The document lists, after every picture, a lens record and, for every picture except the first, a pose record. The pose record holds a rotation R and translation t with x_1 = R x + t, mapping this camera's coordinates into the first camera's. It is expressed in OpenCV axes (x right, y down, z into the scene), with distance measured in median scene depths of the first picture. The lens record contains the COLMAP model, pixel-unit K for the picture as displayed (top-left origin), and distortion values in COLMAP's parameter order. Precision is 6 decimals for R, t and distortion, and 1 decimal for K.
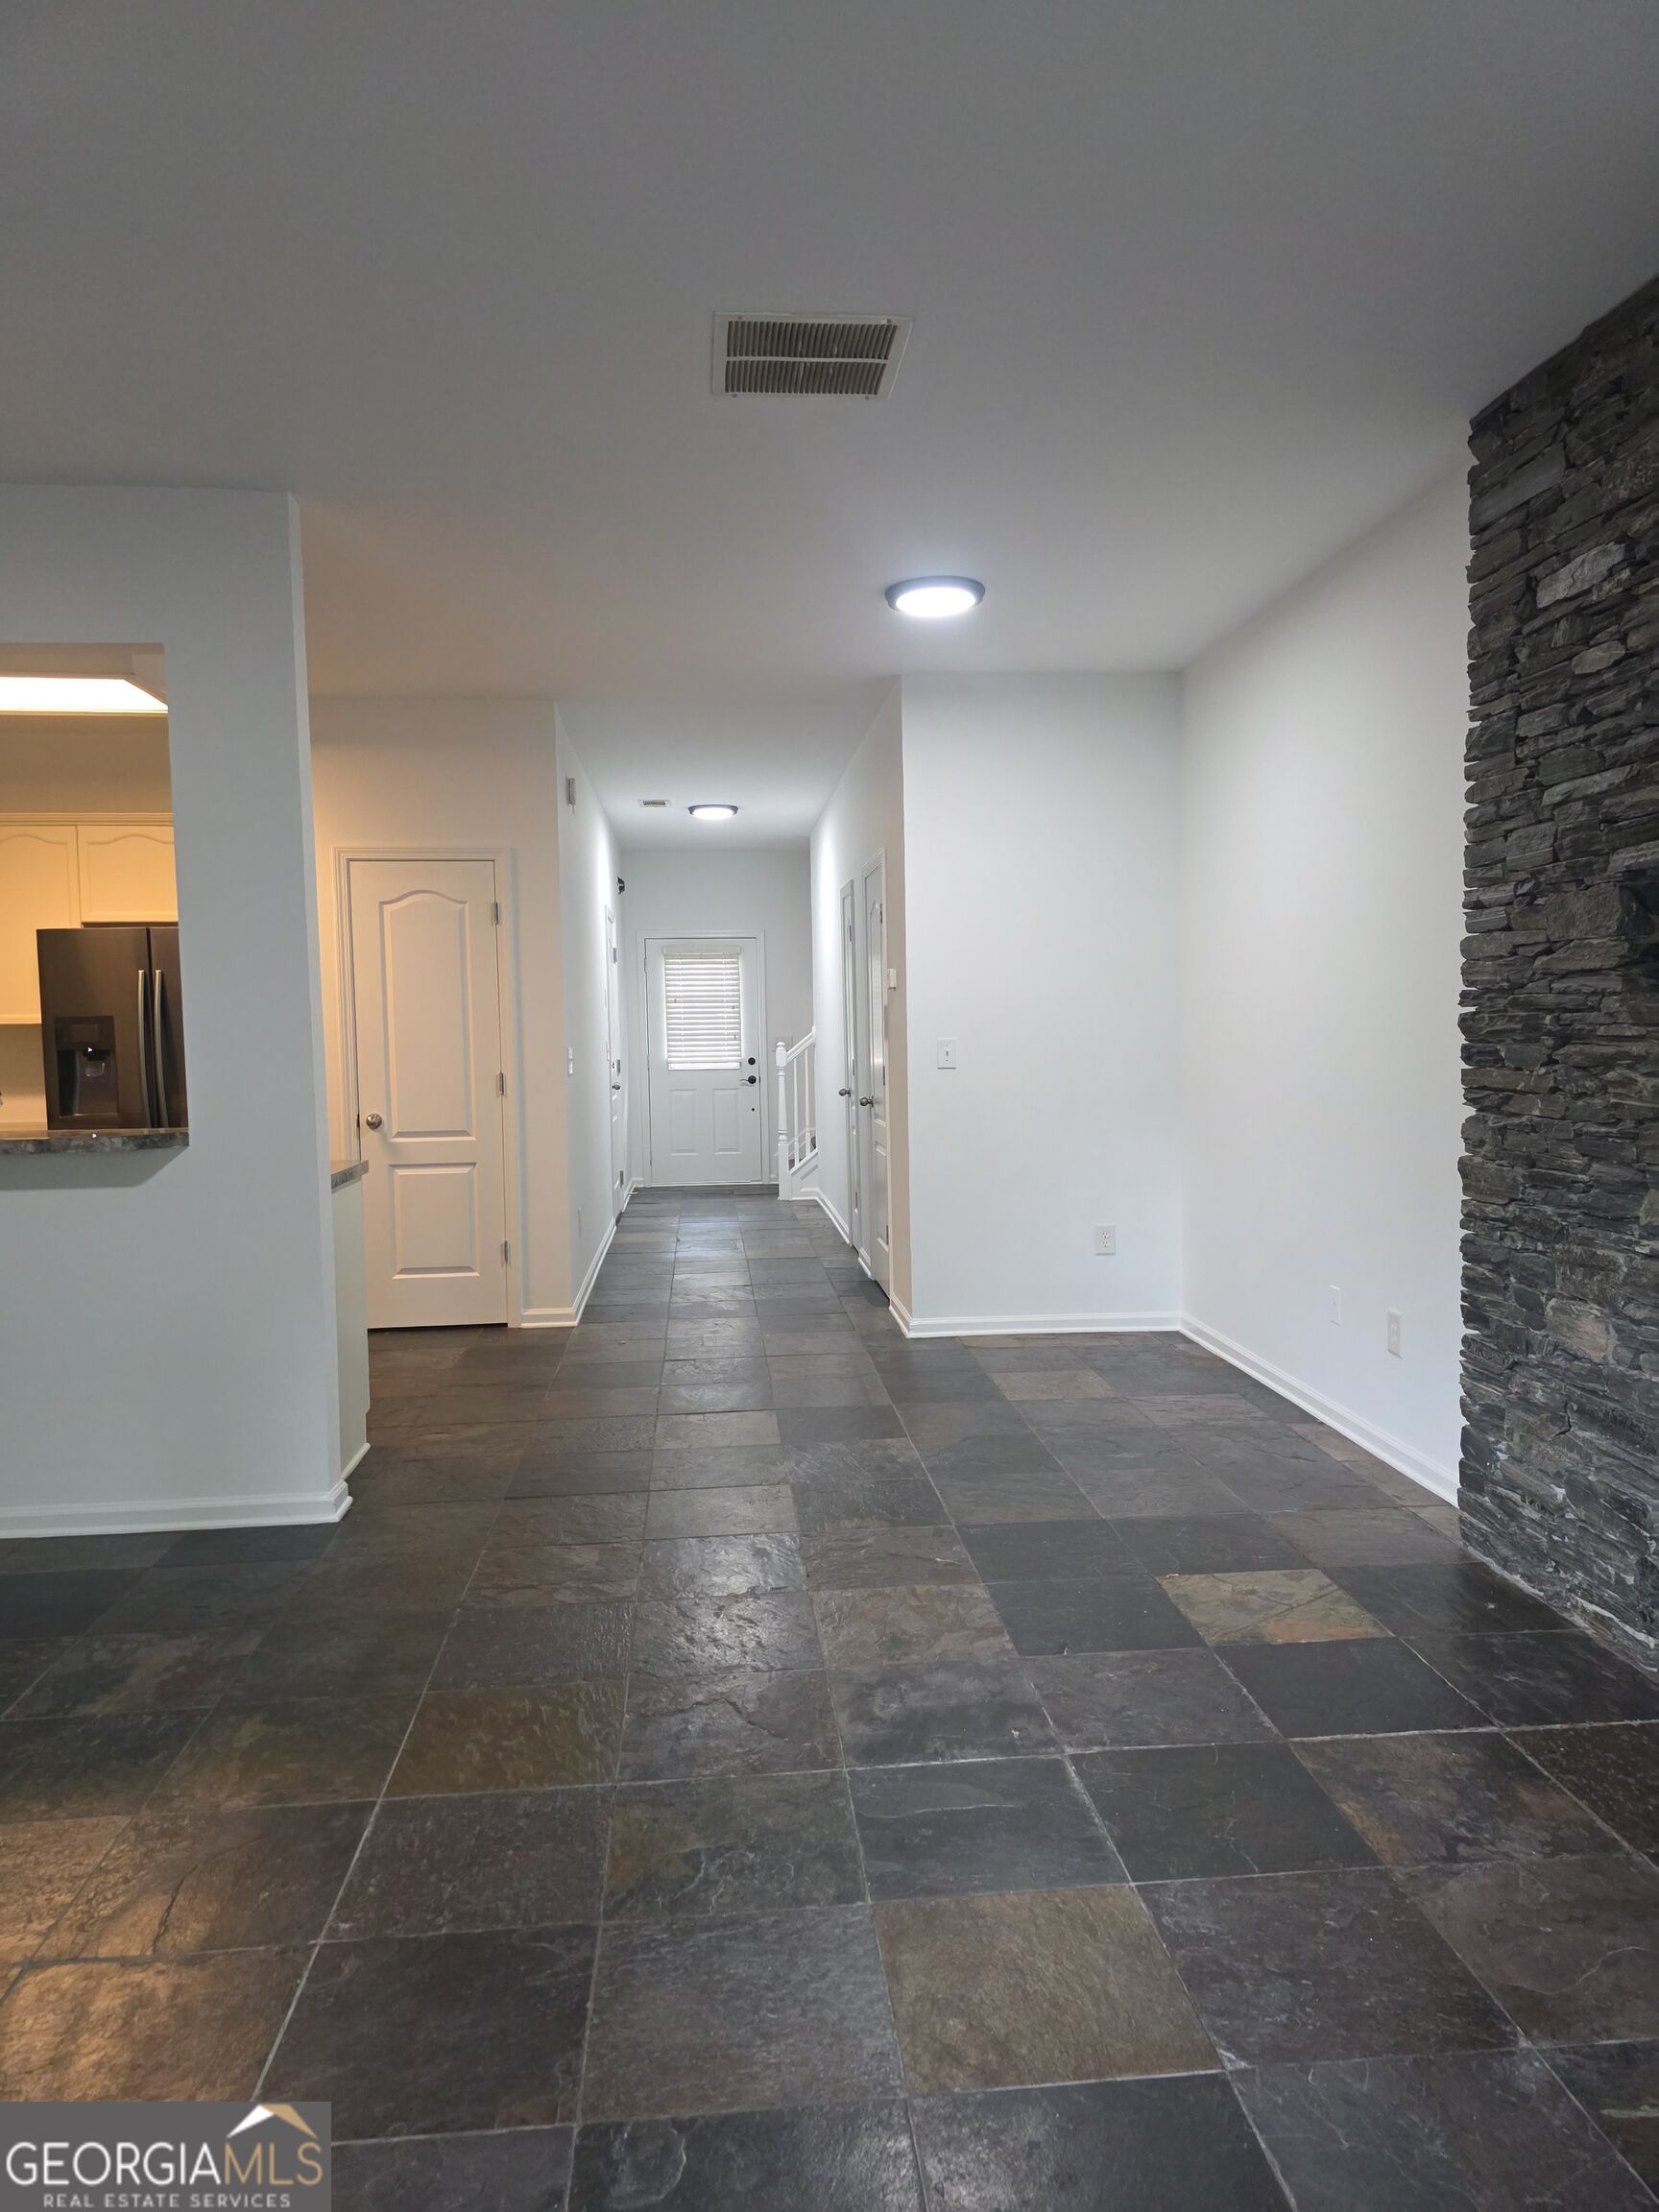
lens RADIAL K [[1483.2, 0, 829.6], [0, 1483.2, 1097.8], [0, 0, 1]] dist [0.062601, -0.045984]
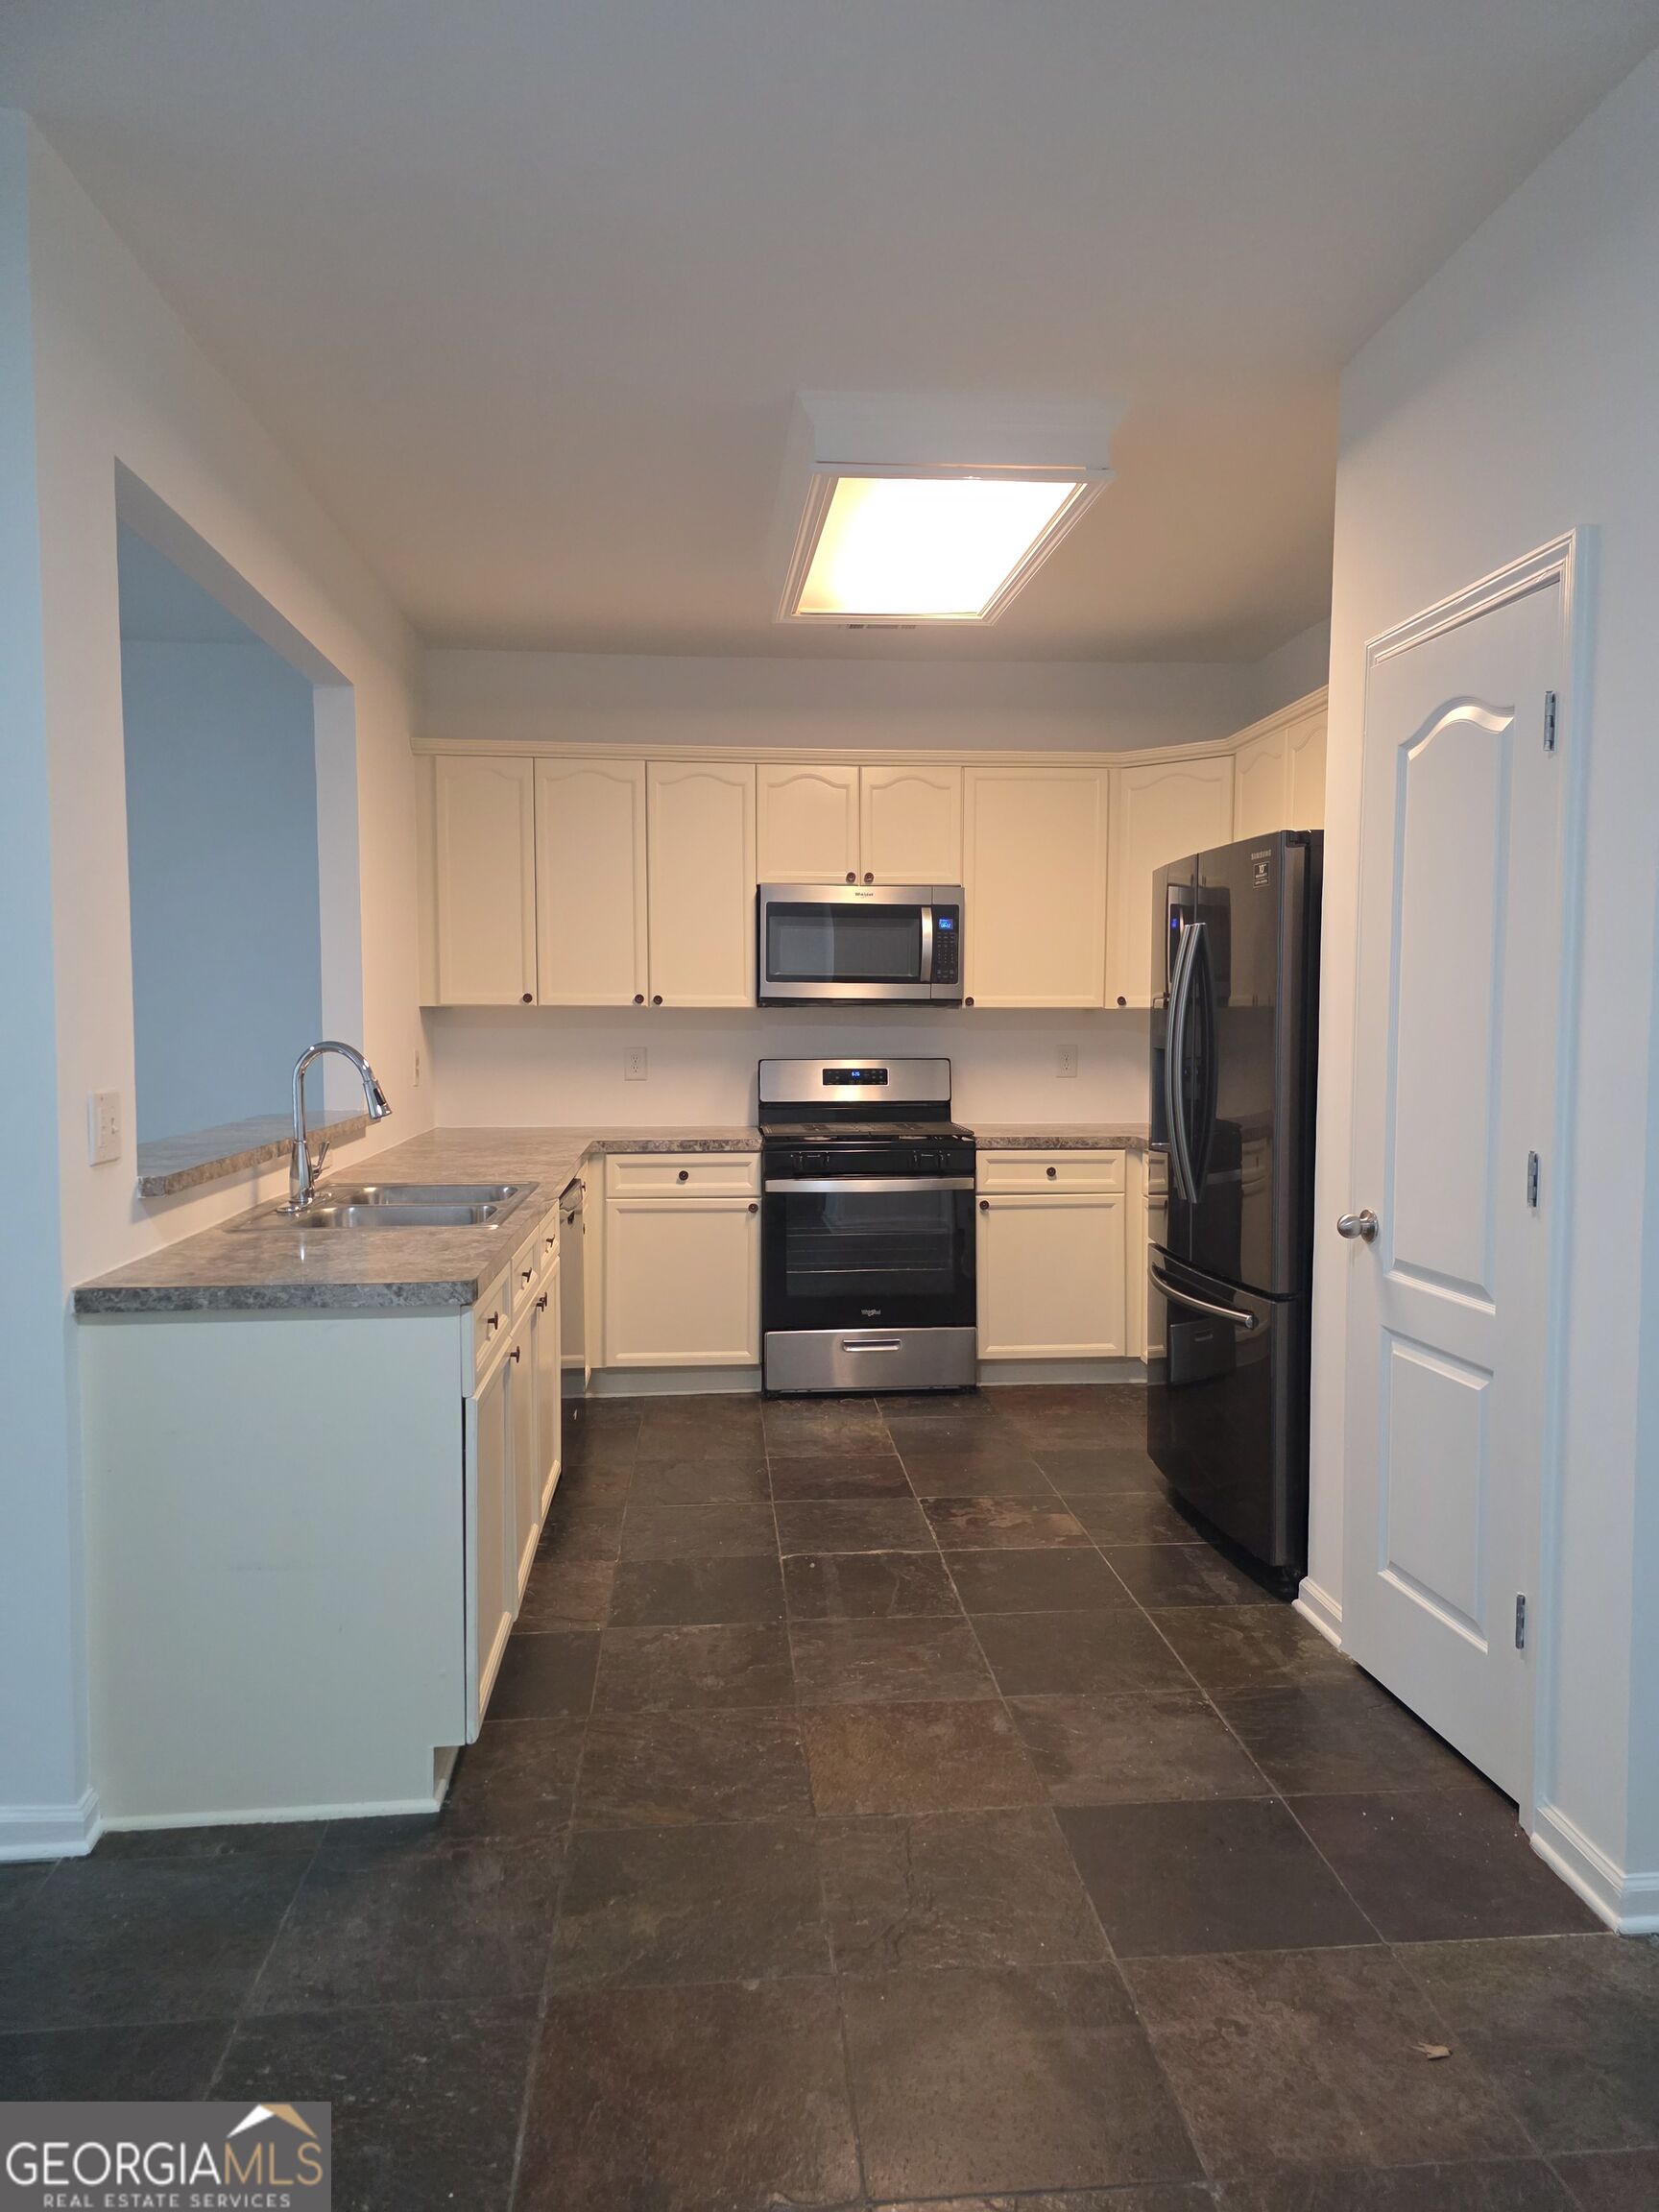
lens RADIAL K [[1483.2, 0, 850.1], [0, 1483.2, 1105.1], [0, 0, 1]] dist [0.062601, -0.045984]
pose [[0.004608, 0.077974, -0.996945, 0.279544], [-0.050387, 0.995707, 0.077644, -0.088635], [0.998719, 0.049875, 0.008517, 1.493881]]
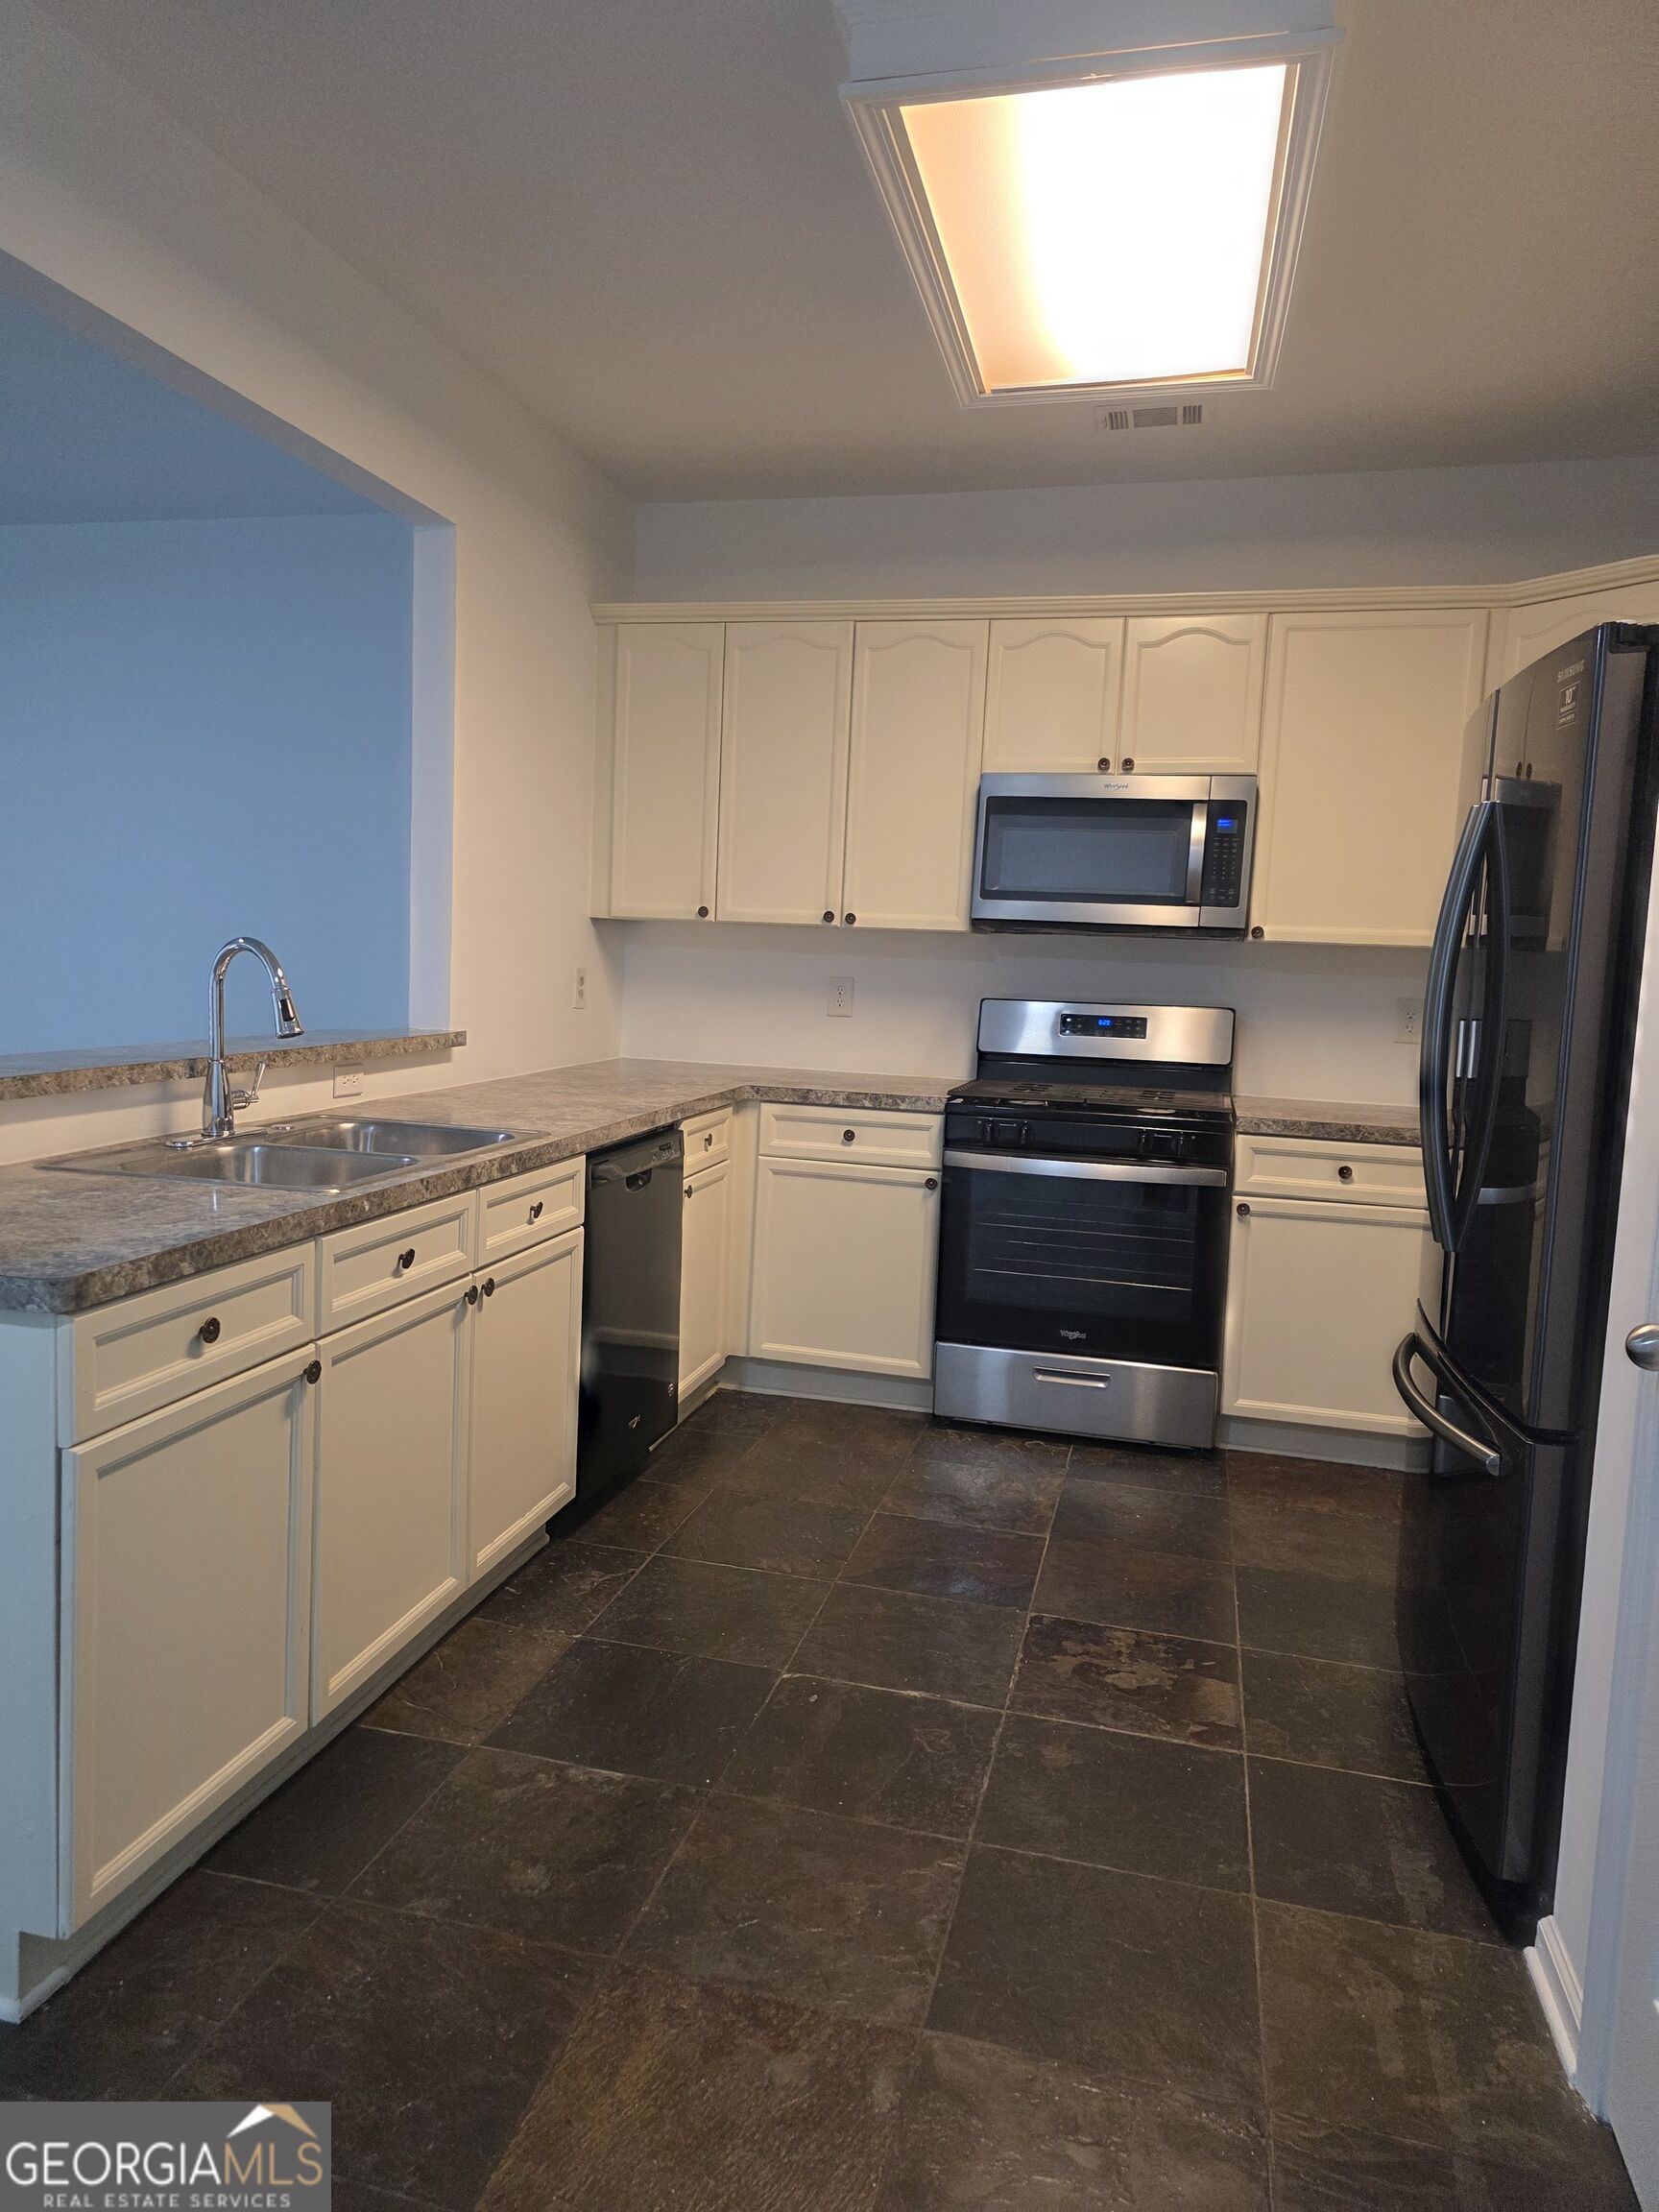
lens RADIAL K [[1483.2, 0, 815.3], [0, 1483.2, 1088.8], [0, 0, 1]] dist [0.062601, -0.045984]
pose [[-0.343956, 0.093320, -0.934337, -0.007185], [-0.080957, 0.988397, 0.128521, -0.084533], [0.935489, 0.119846, -0.332410, 1.671273]]
